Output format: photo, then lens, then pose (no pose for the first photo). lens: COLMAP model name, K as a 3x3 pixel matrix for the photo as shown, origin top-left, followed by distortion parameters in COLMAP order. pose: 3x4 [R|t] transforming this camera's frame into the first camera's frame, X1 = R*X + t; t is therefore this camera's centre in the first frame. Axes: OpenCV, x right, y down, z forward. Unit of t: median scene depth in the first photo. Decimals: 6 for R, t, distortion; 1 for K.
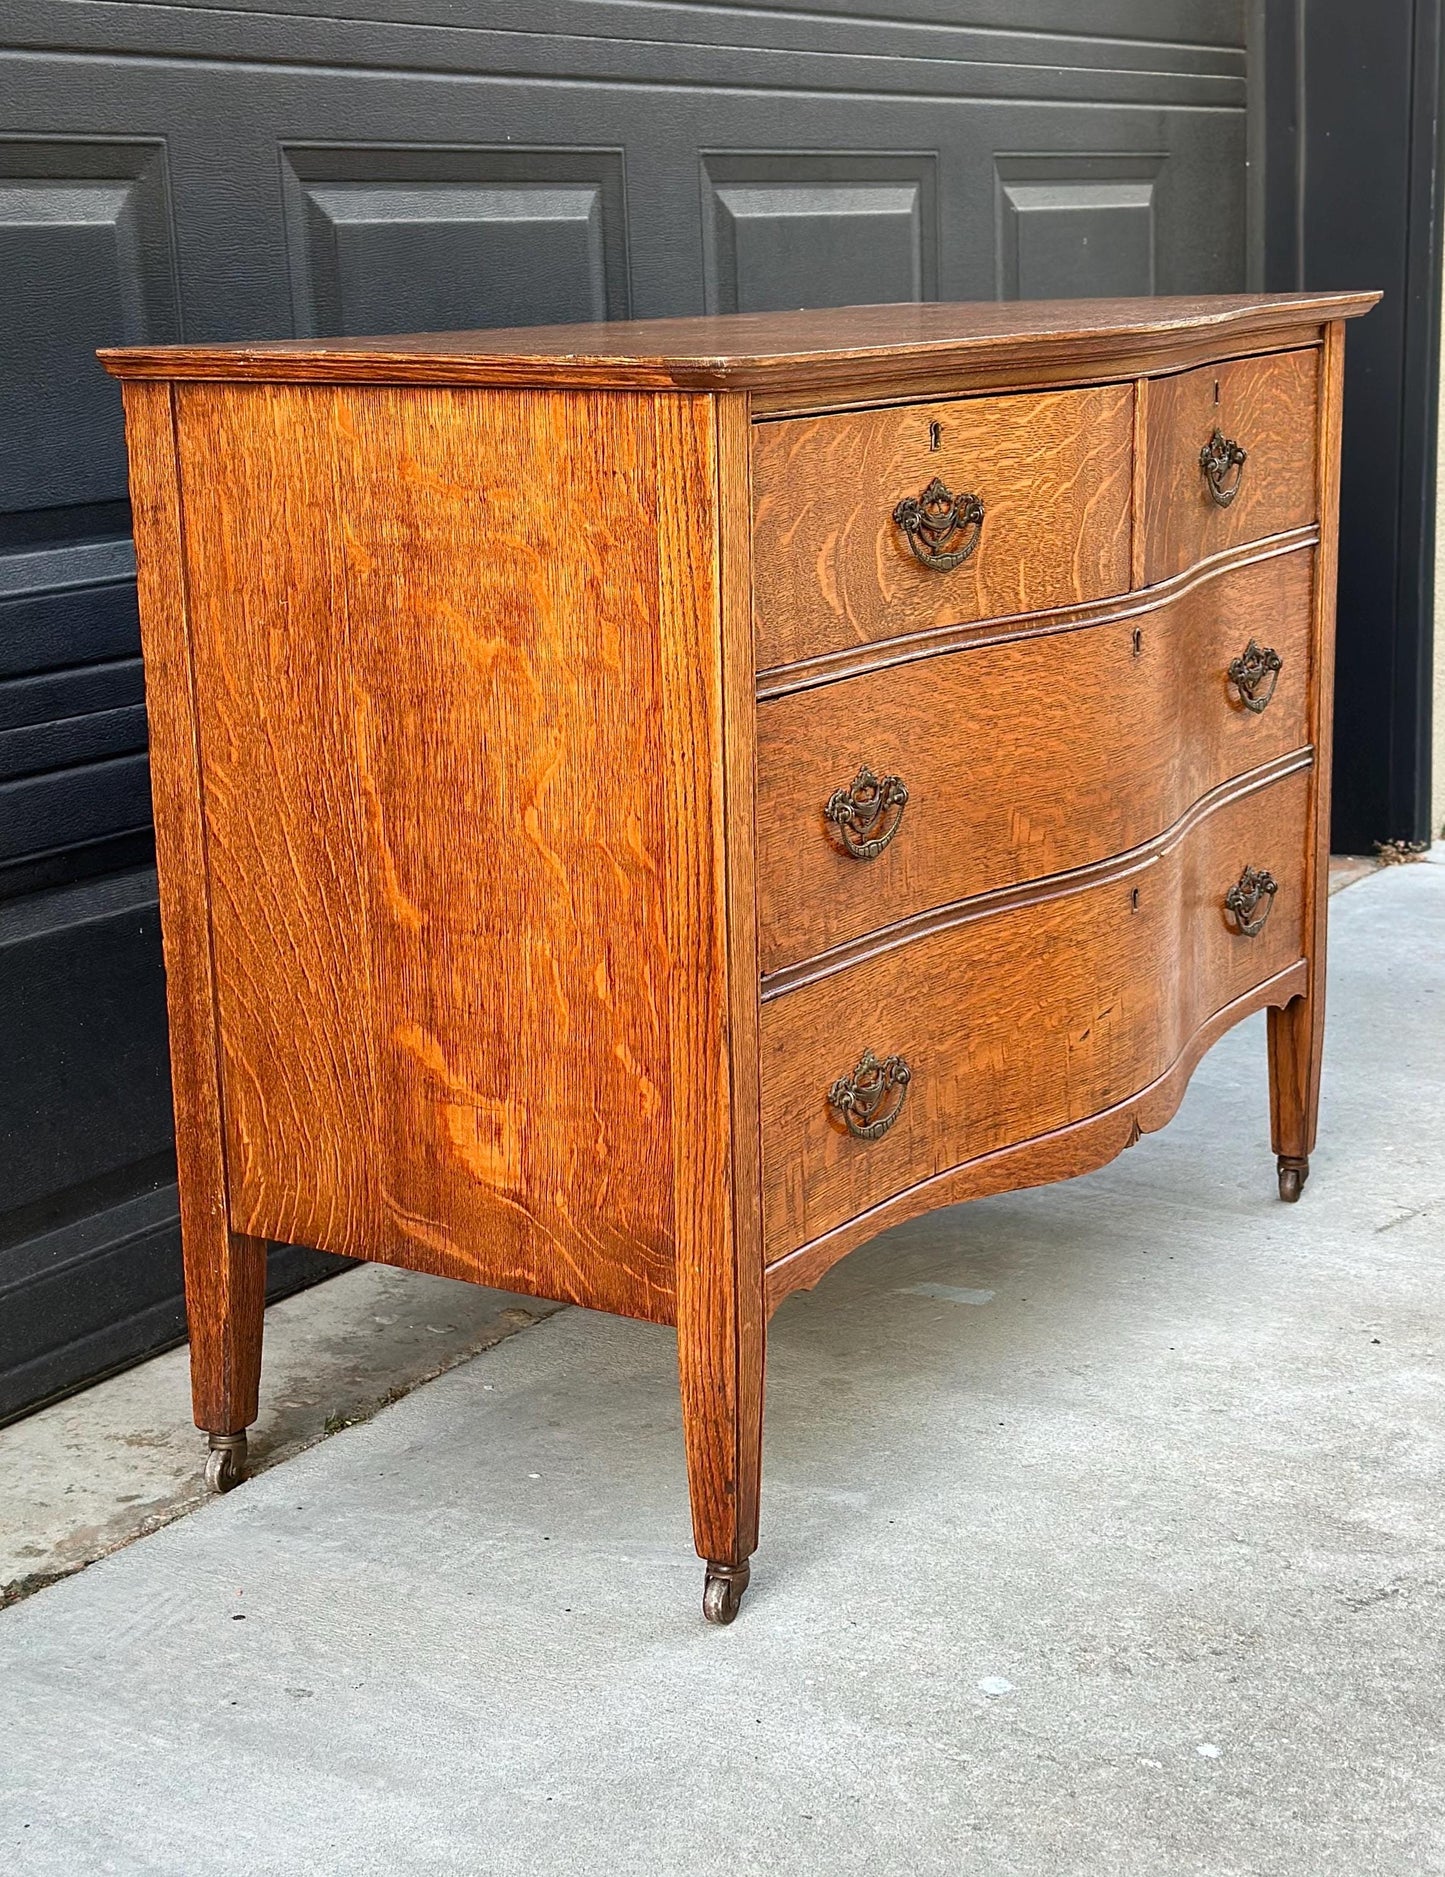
lens RADIAL K [[2974.0, 0, 724.3], [0, 2974.0, 979.8], [0, 0, 1]] dist [0.147380, 0.000000]
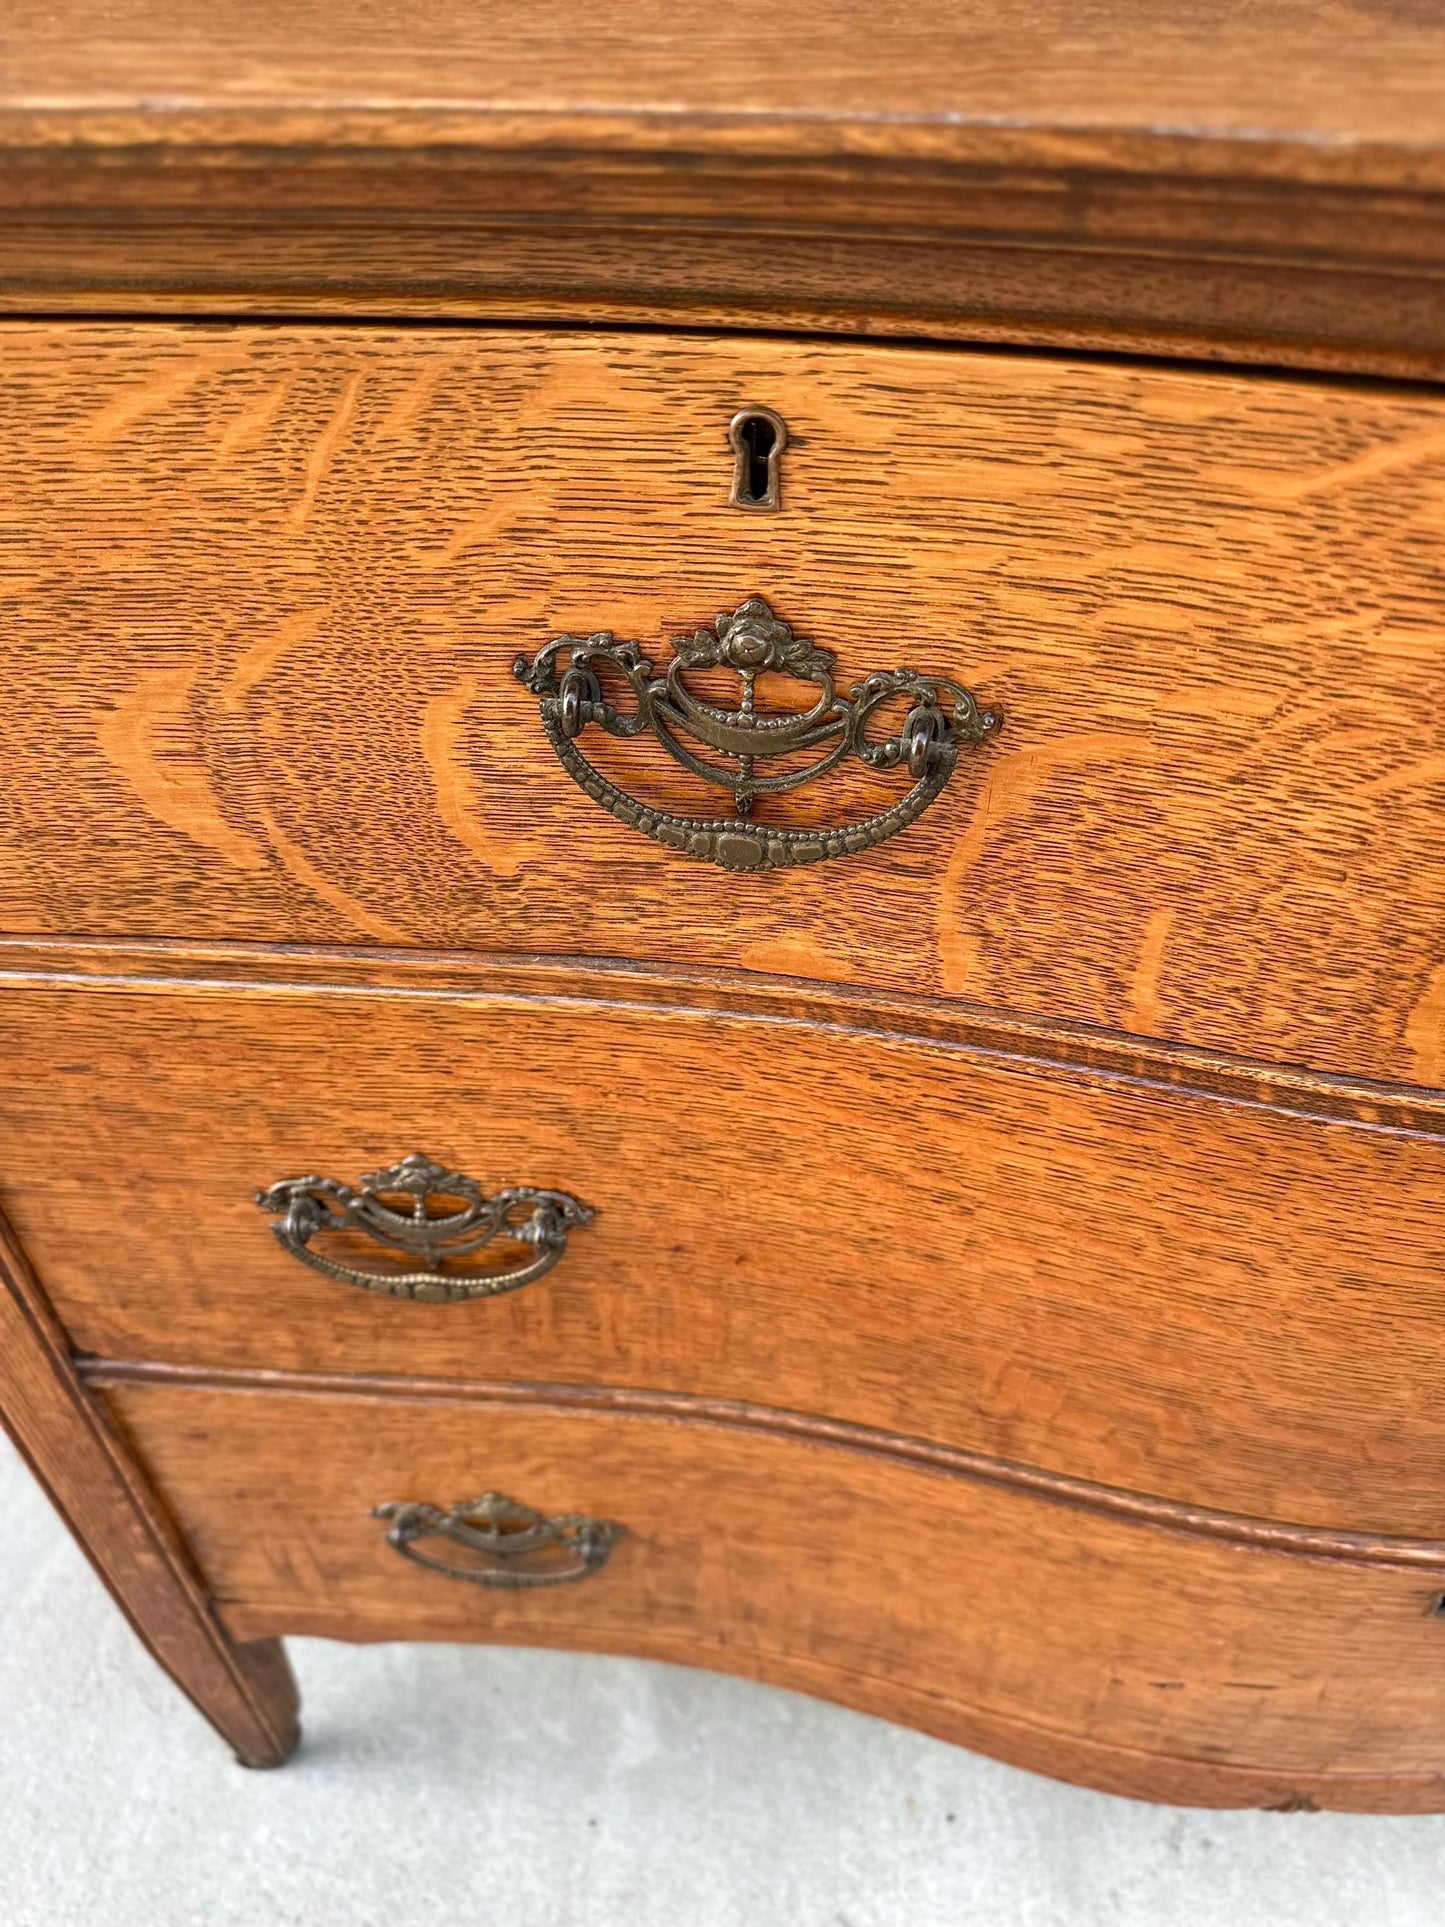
lens RADIAL K [[1387.9, 0, 725.2], [0, 1387.9, 972.8], [0, 0, 1]] dist [0.010414, -0.029036]
pose [[0.486821, 0.592700, -0.641649, 0.176015], [-0.223170, 0.794585, 0.564650, -0.209164], [0.844512, -0.131687, 0.519093, 0.889436]]
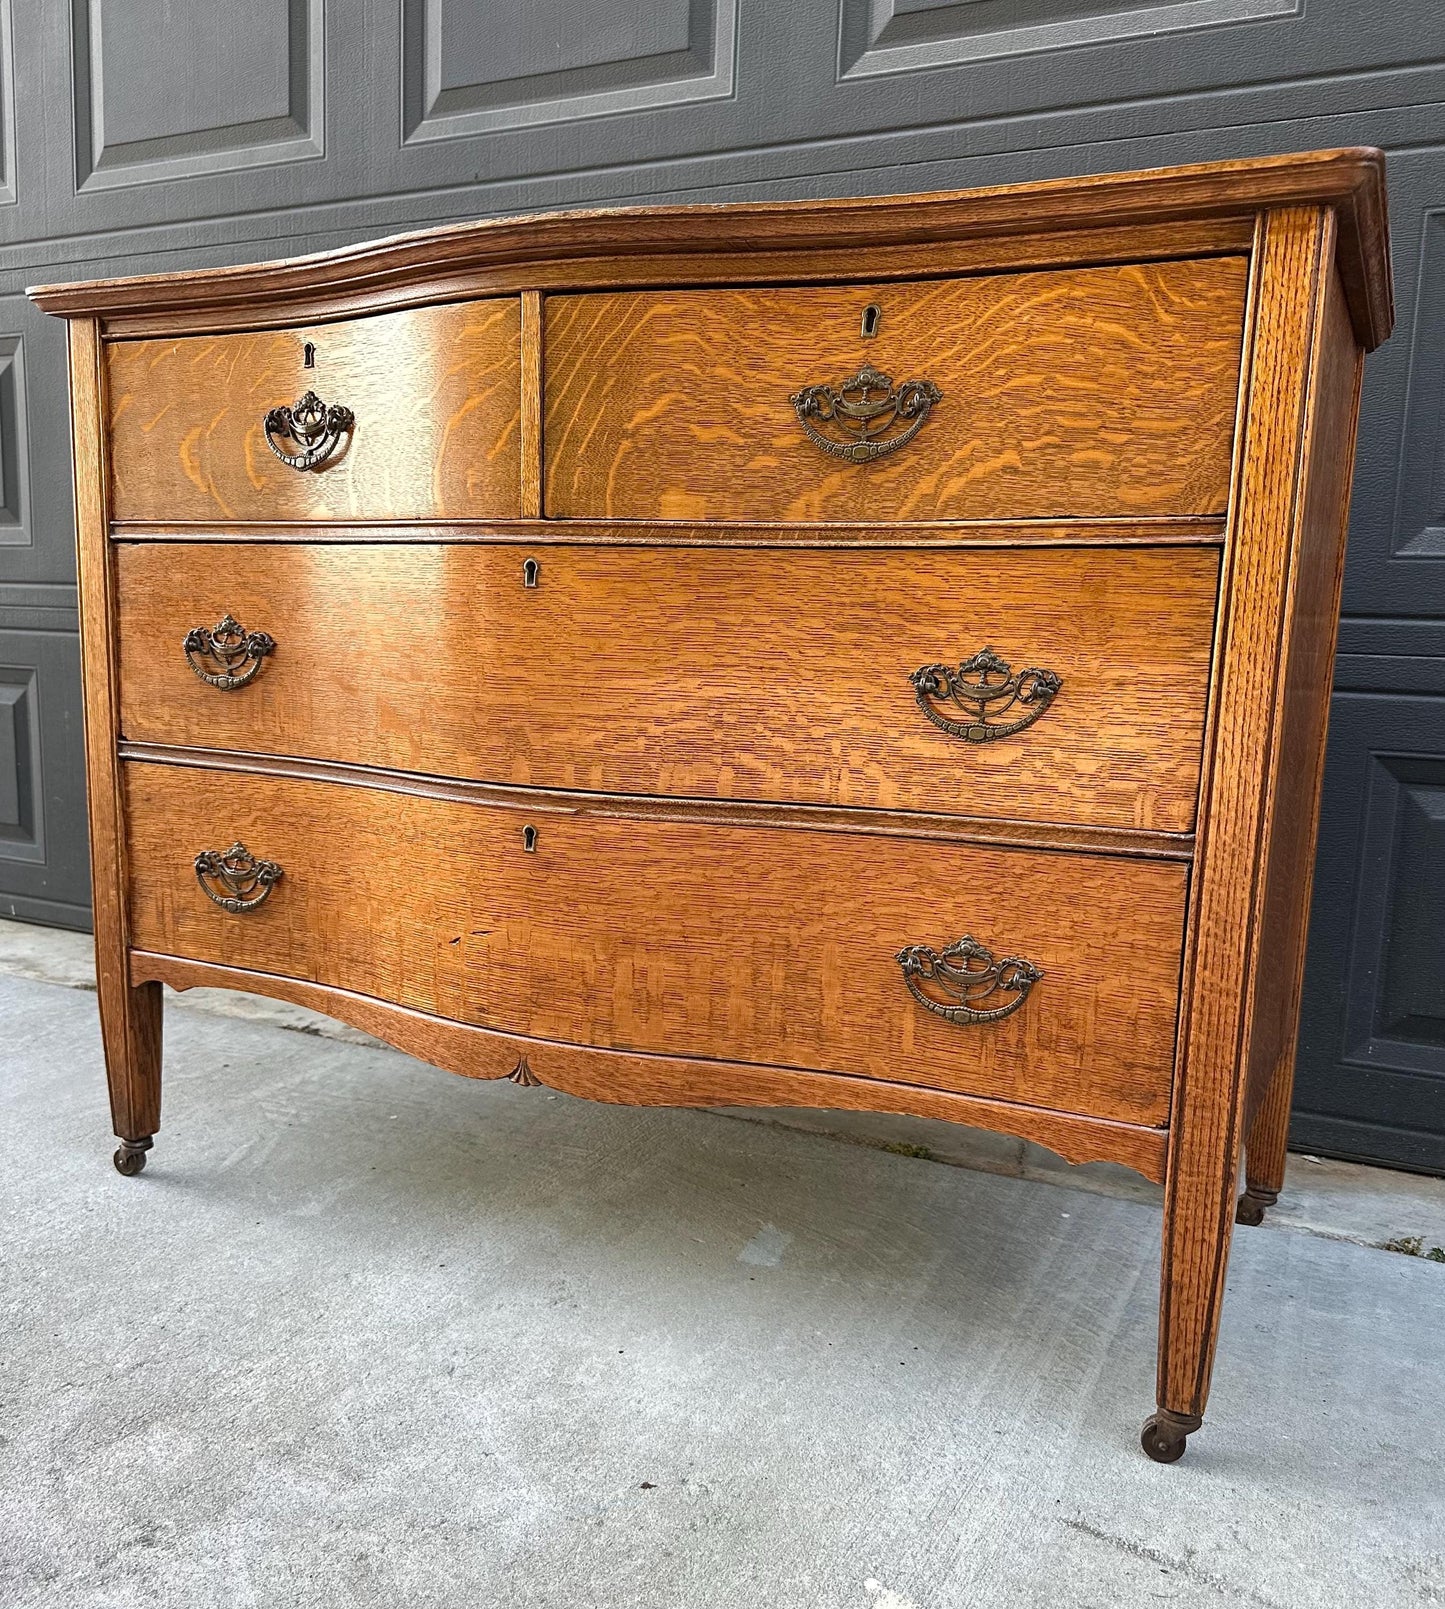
lens RADIAL K [[1368.9, 0, 728.3], [0, 1368.9, 857.3], [0, 0, 1]] dist [0.134674, -0.226091]
pose [[0.108914, 0.196241, -0.974488, 0.644773], [-0.274812, 0.948057, 0.160204, -0.122503], [0.955309, 0.250353, 0.157186, 1.081835]]
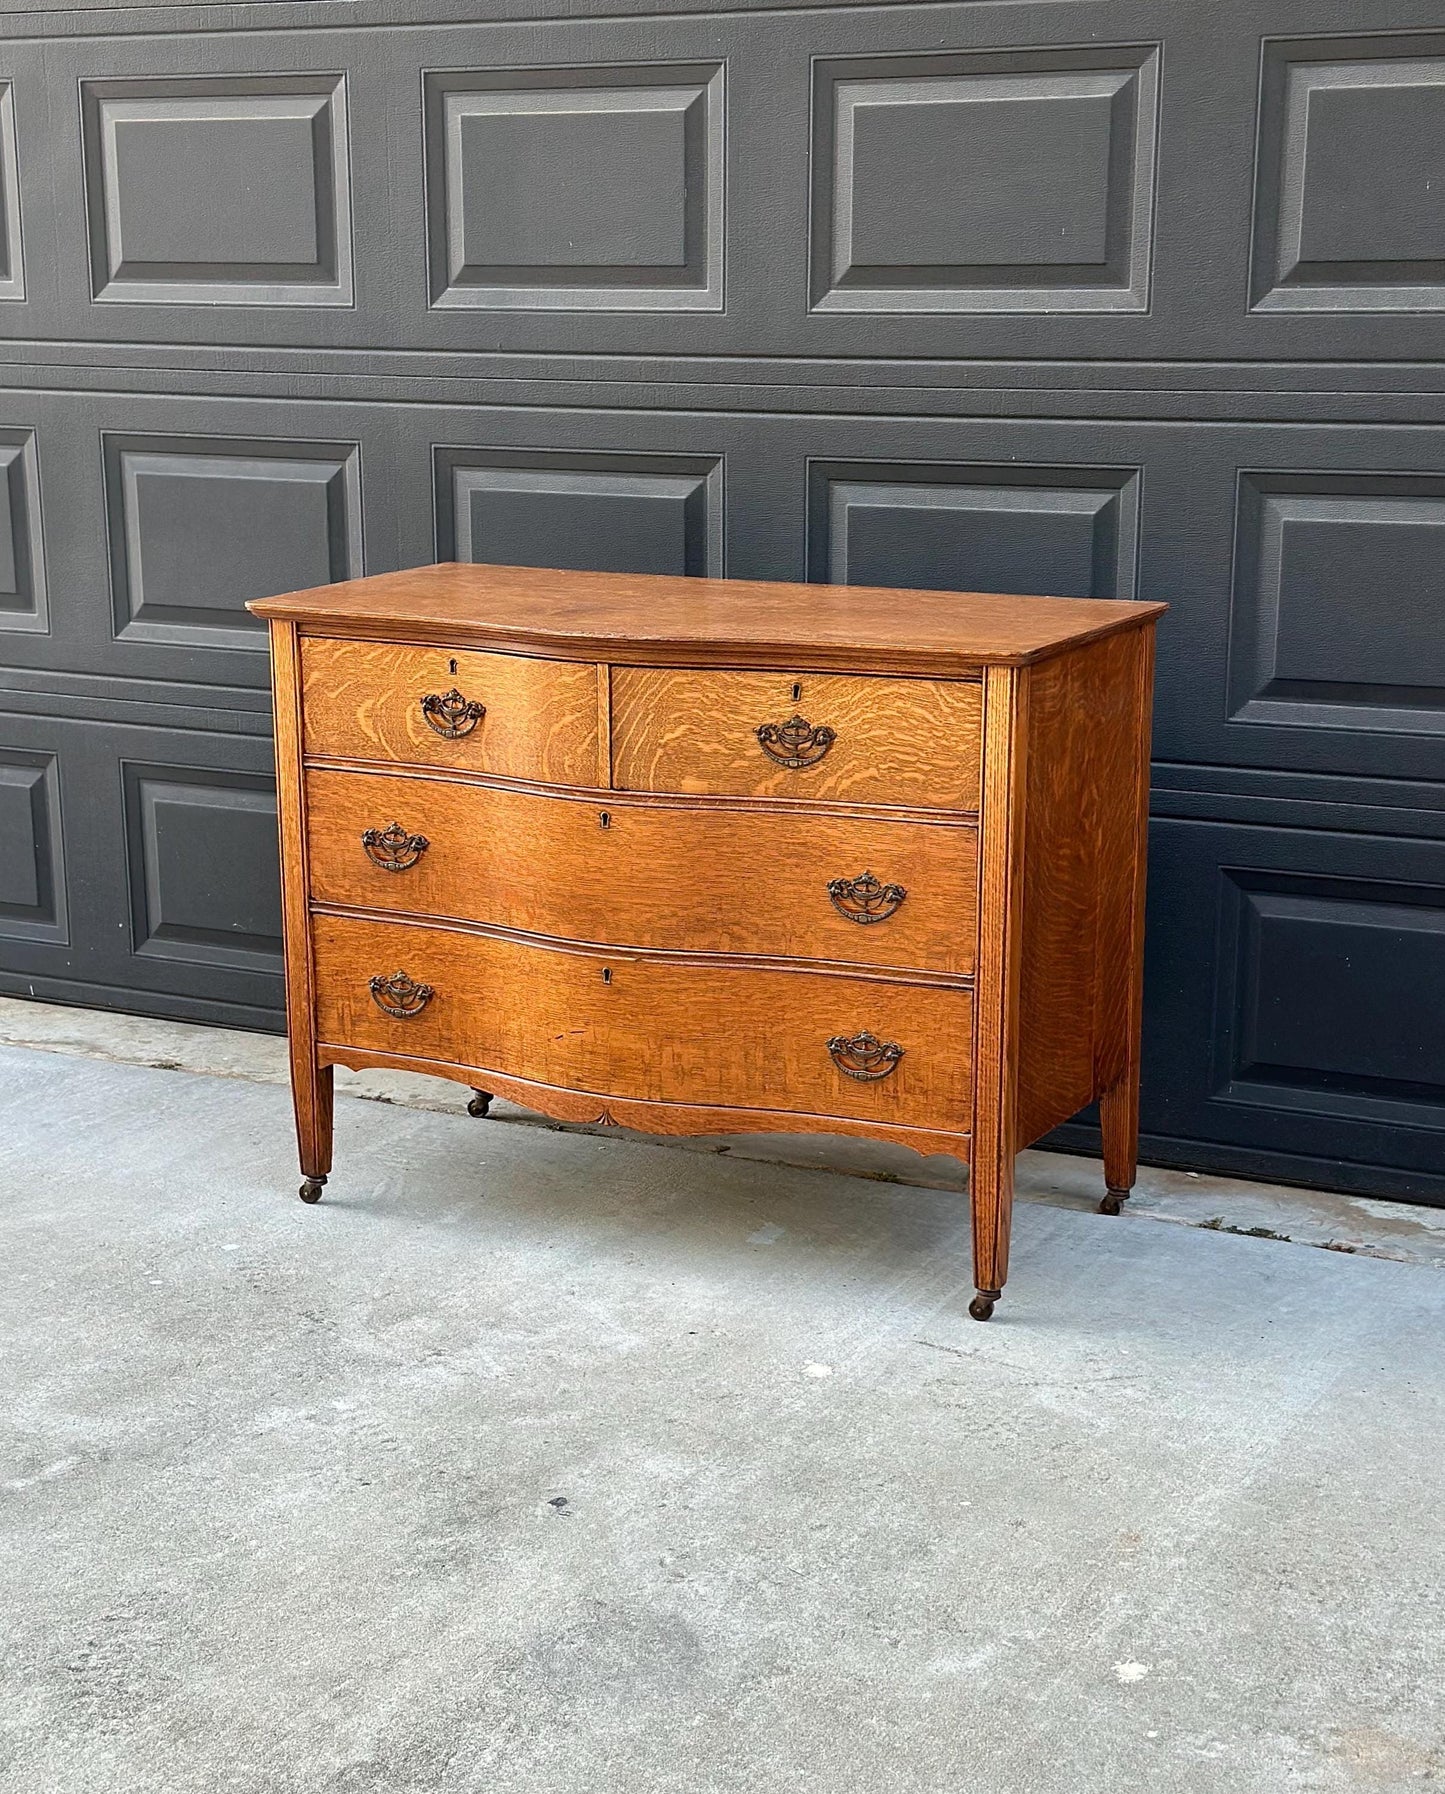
lens RADIAL K [[2870.2, 0, 671.7], [0, 2870.2, 1055.6], [0, 0, 1]] dist [0.135714, 0.000000]
pose [[0.073483, 0.297397, -0.951922, 1.793654], [-0.236717, 0.932426, 0.273033, -0.460645], [0.968796, 0.205273, 0.138917, 0.899104]]
